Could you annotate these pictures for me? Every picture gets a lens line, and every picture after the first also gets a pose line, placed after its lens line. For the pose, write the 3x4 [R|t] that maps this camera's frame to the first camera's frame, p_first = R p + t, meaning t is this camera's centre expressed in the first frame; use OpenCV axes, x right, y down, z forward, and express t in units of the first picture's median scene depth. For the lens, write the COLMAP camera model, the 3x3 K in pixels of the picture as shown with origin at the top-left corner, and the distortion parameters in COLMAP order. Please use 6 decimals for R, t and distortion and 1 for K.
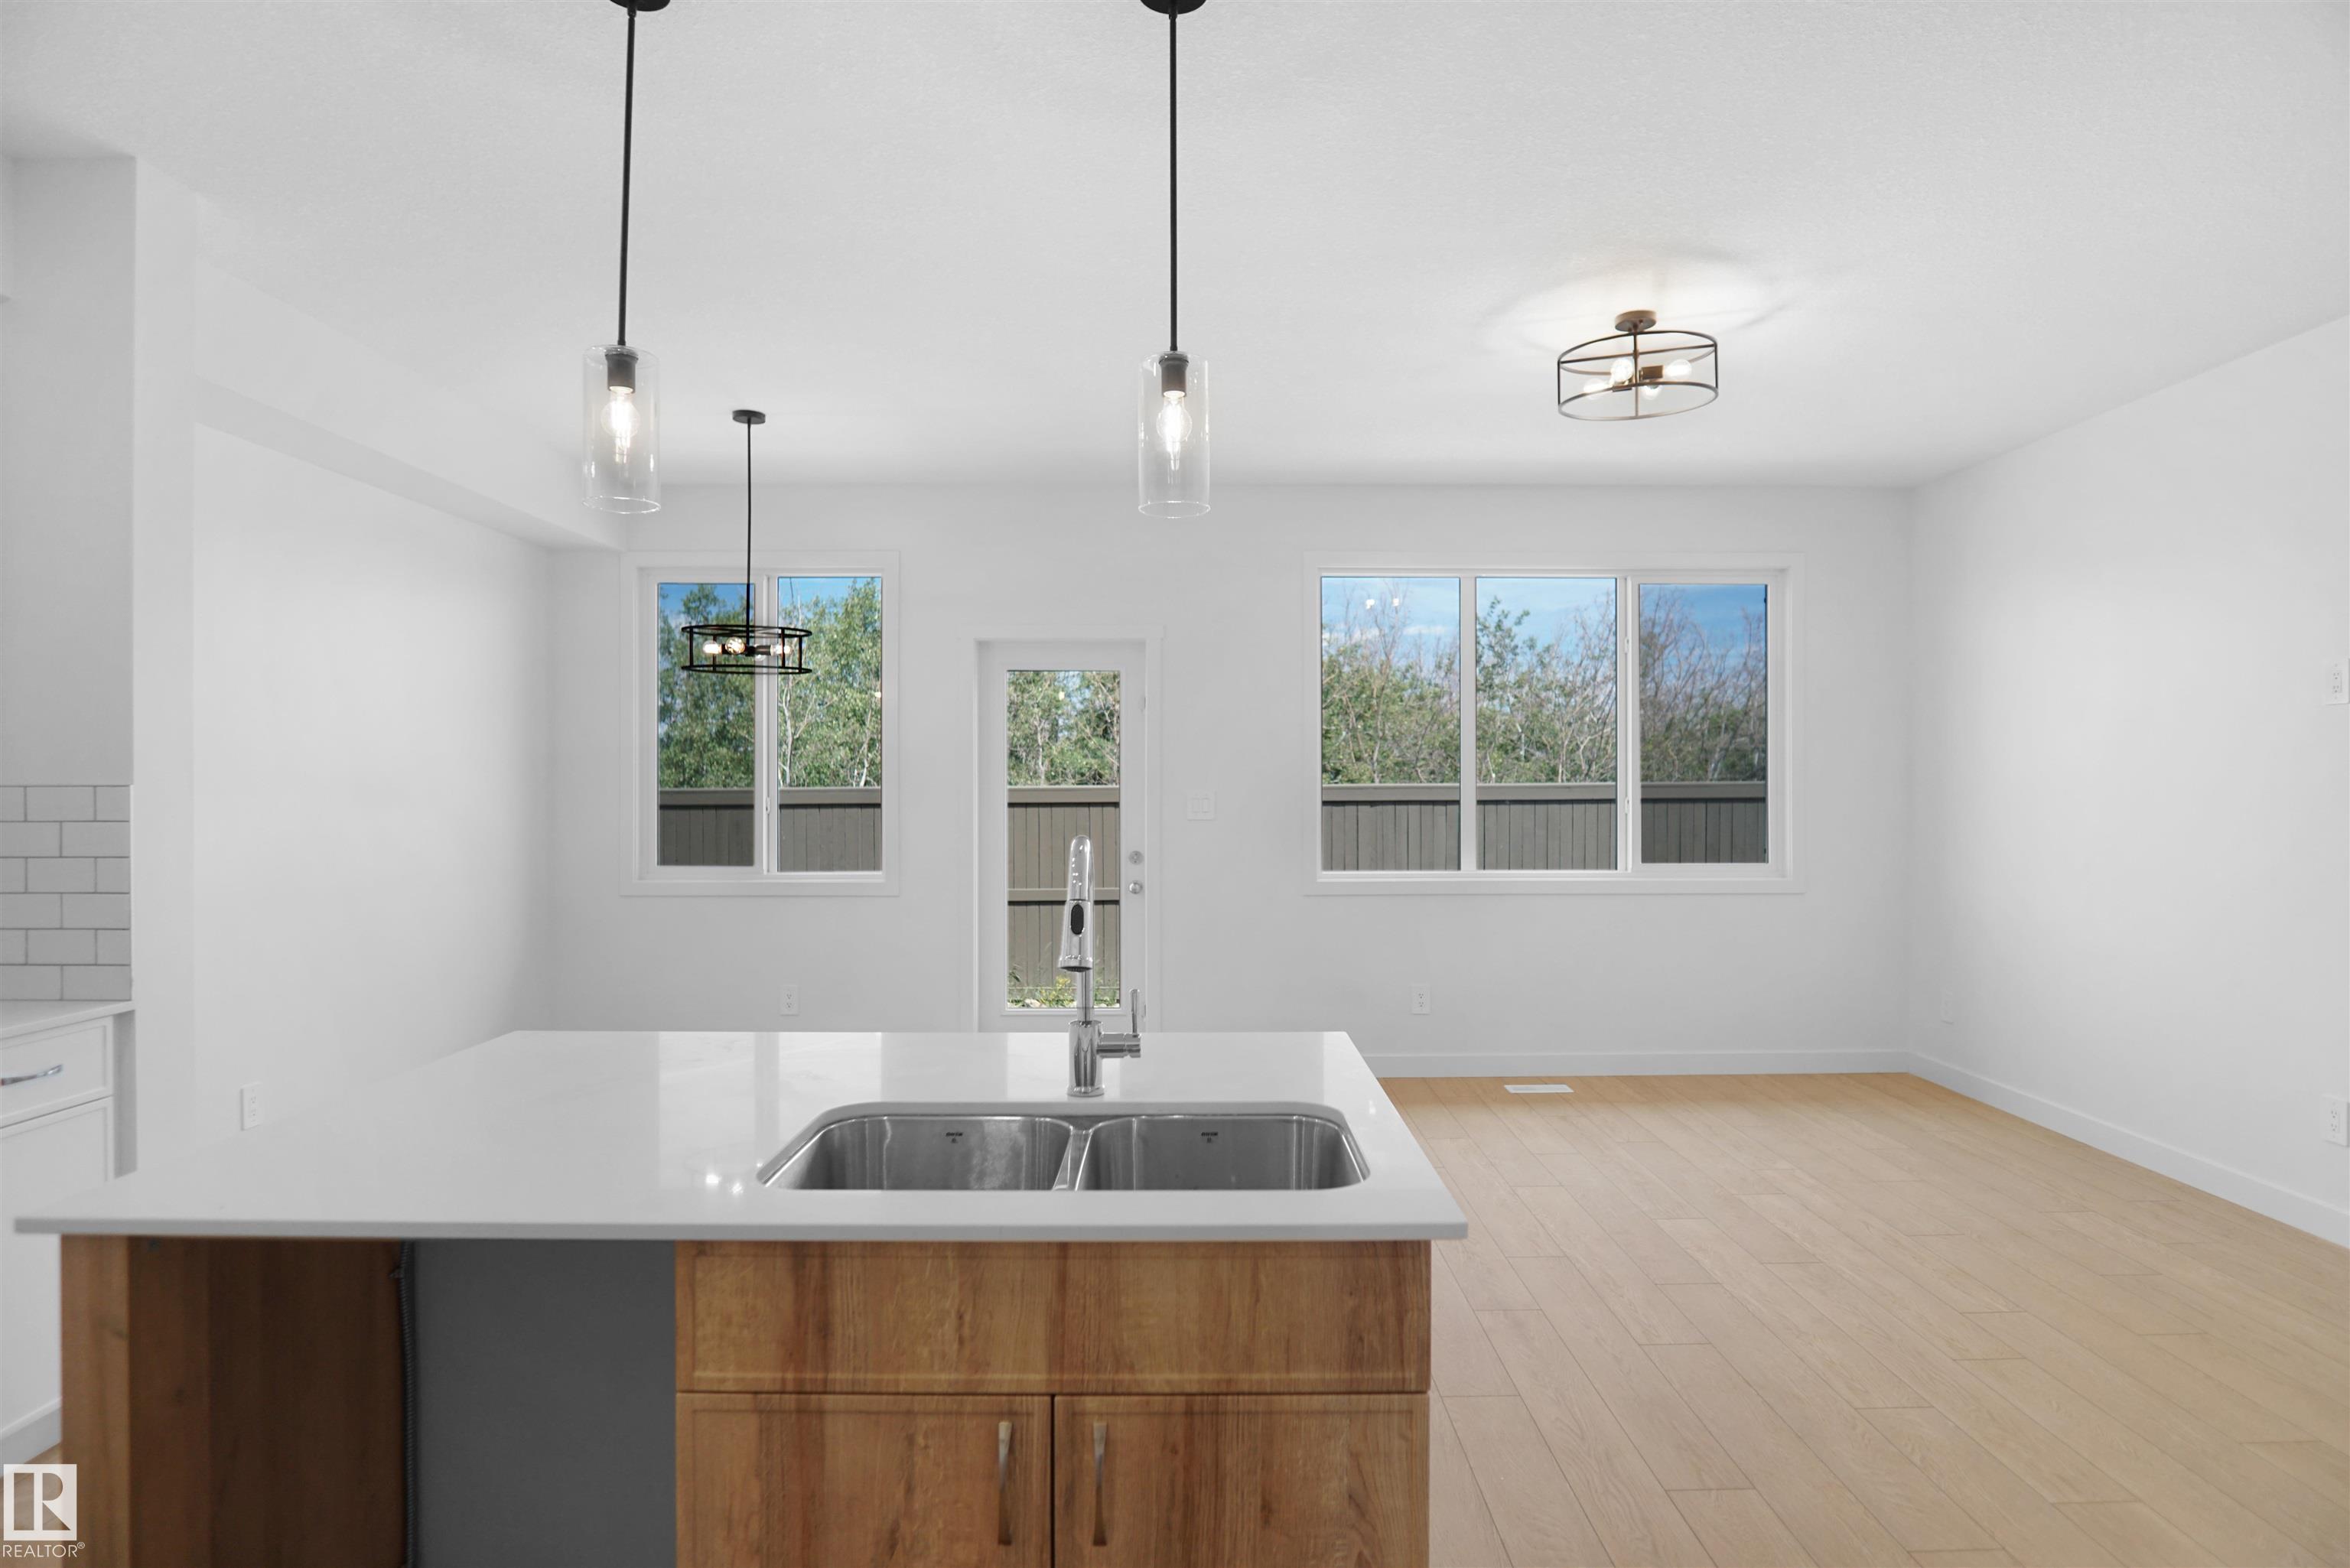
lens RADIAL K [[1267.0, 0, 1170.2], [0, 1267.0, 782.8], [0, 0, 1]] dist [-0.015397, 0.001283]
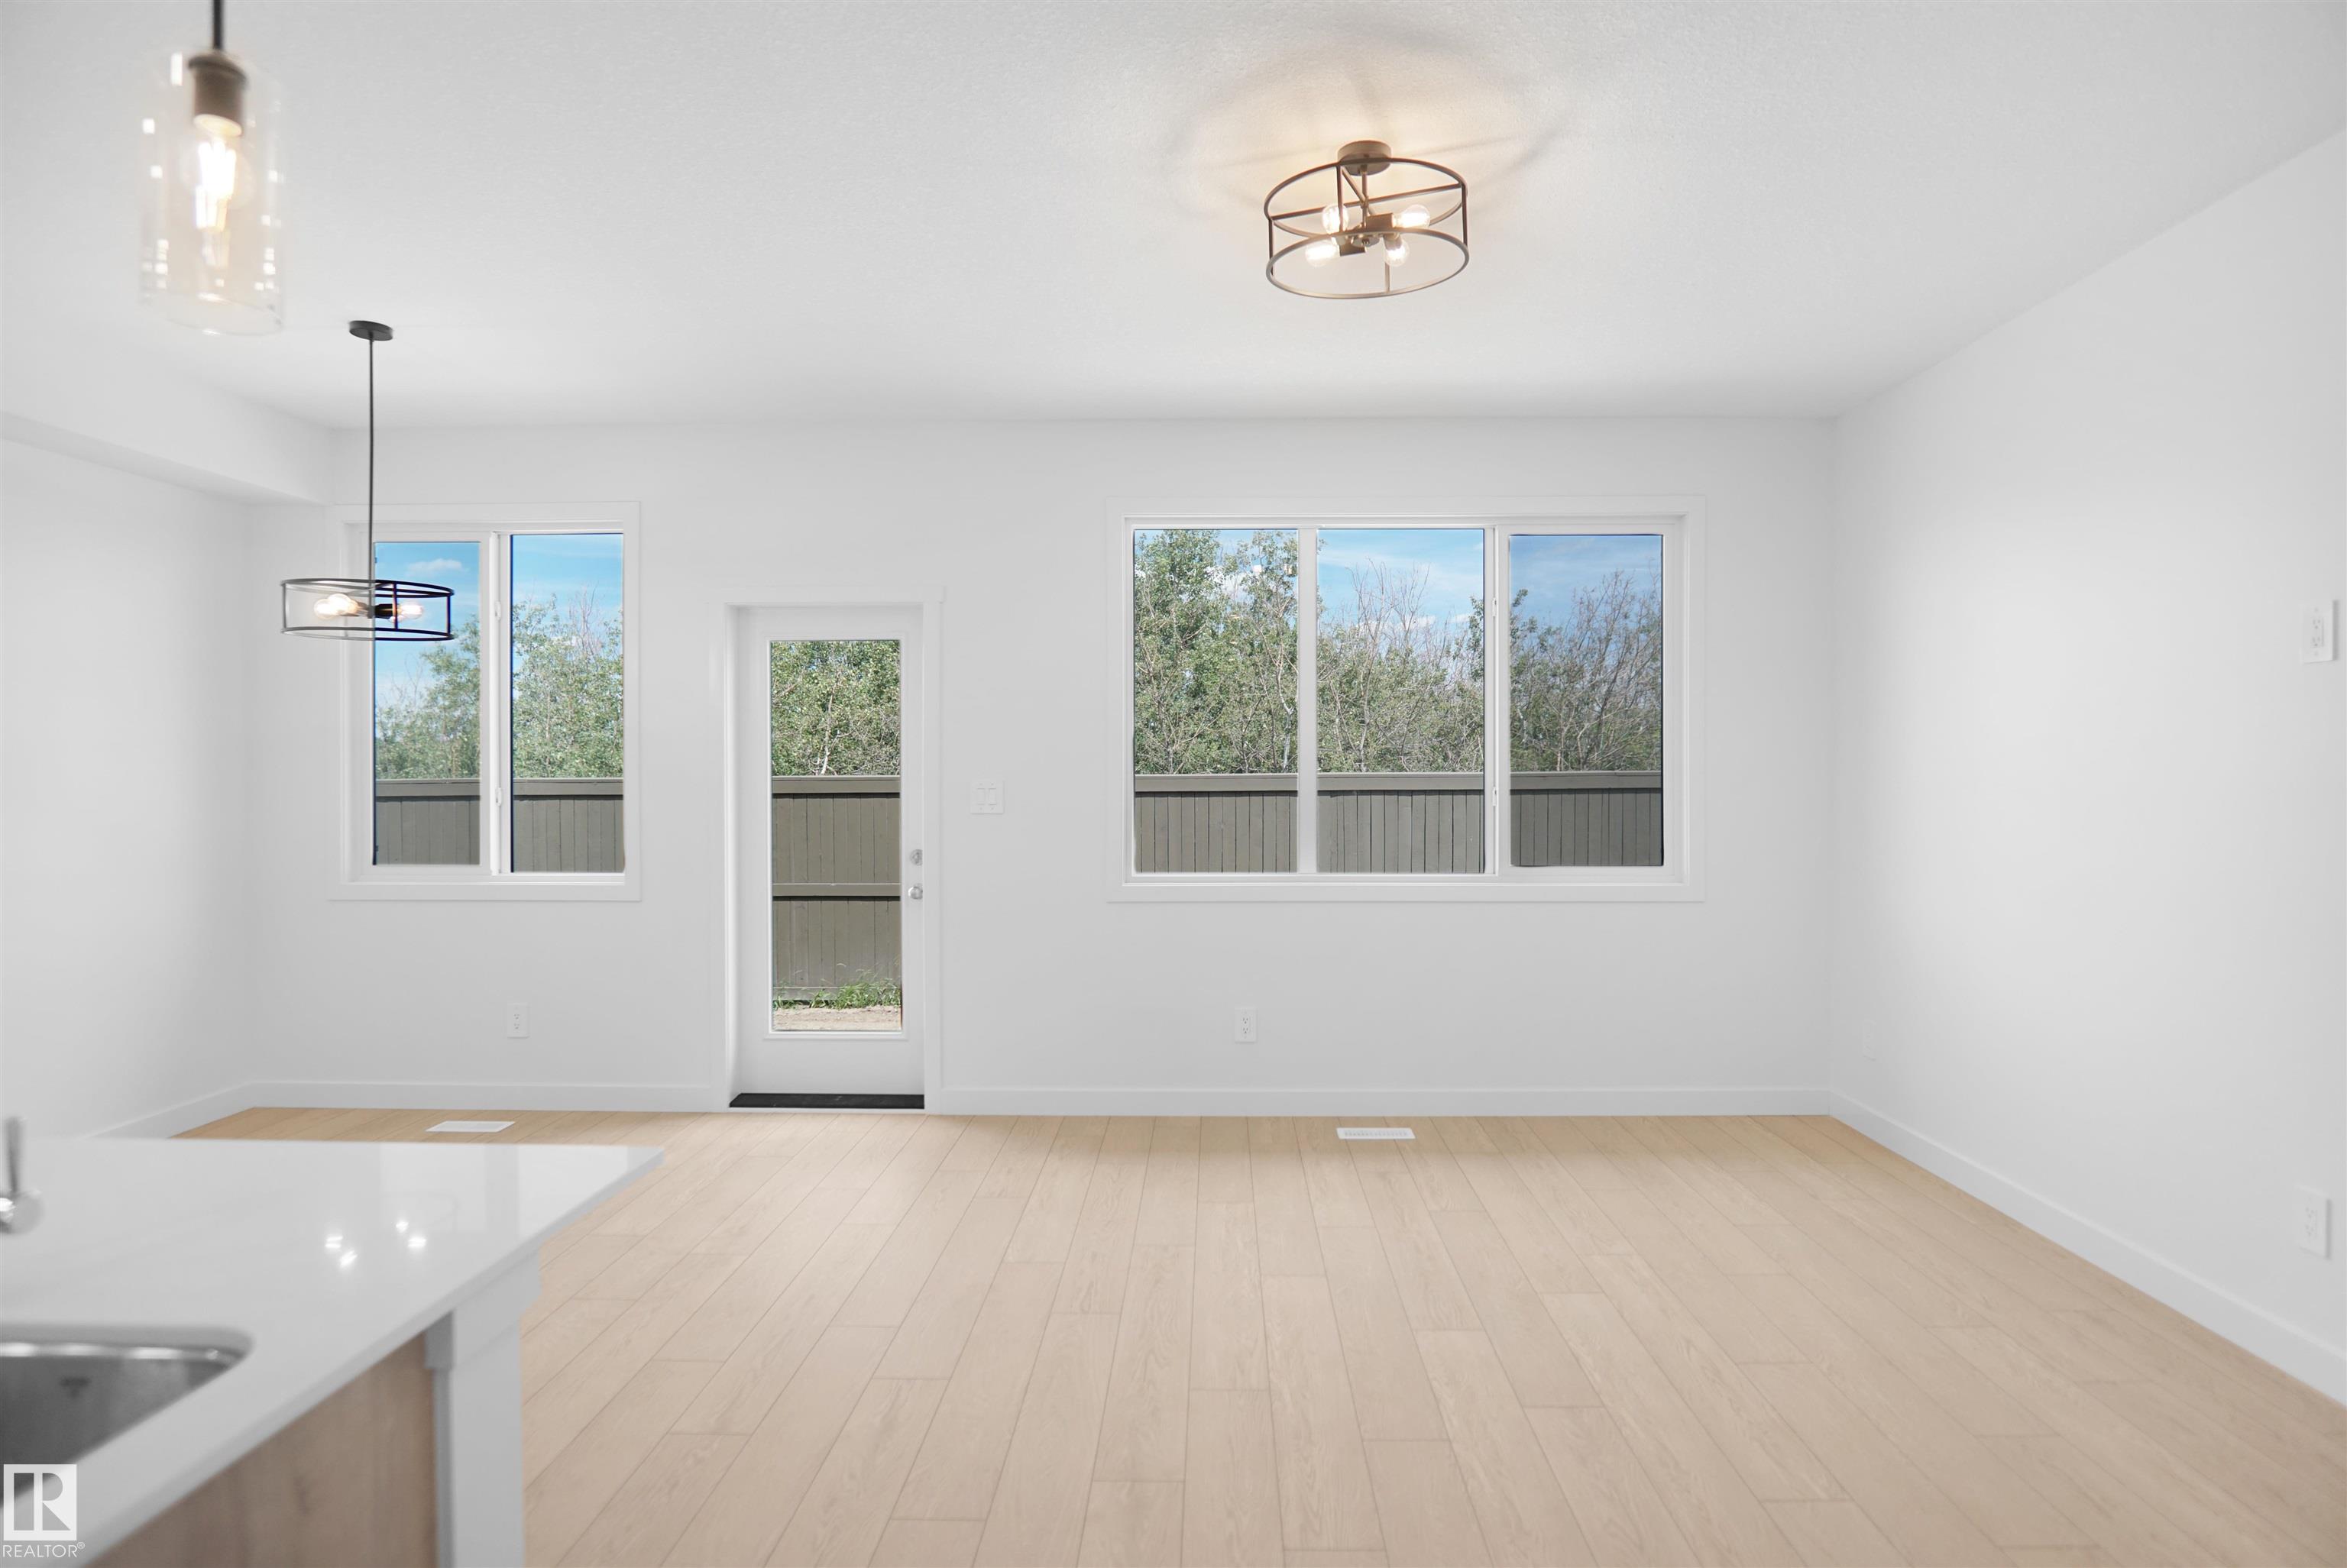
lens RADIAL K [[1265.3, 0, 1168.7], [0, 1265.3, 786.2], [0, 0, 1]] dist [-0.015397, 0.001283]
pose [[0.999504, 0.000370, -0.031485, 0.172825], [-0.000018, 0.999937, 0.011181, 0.000915], [0.031487, -0.011175, 0.999442, 0.149771]]
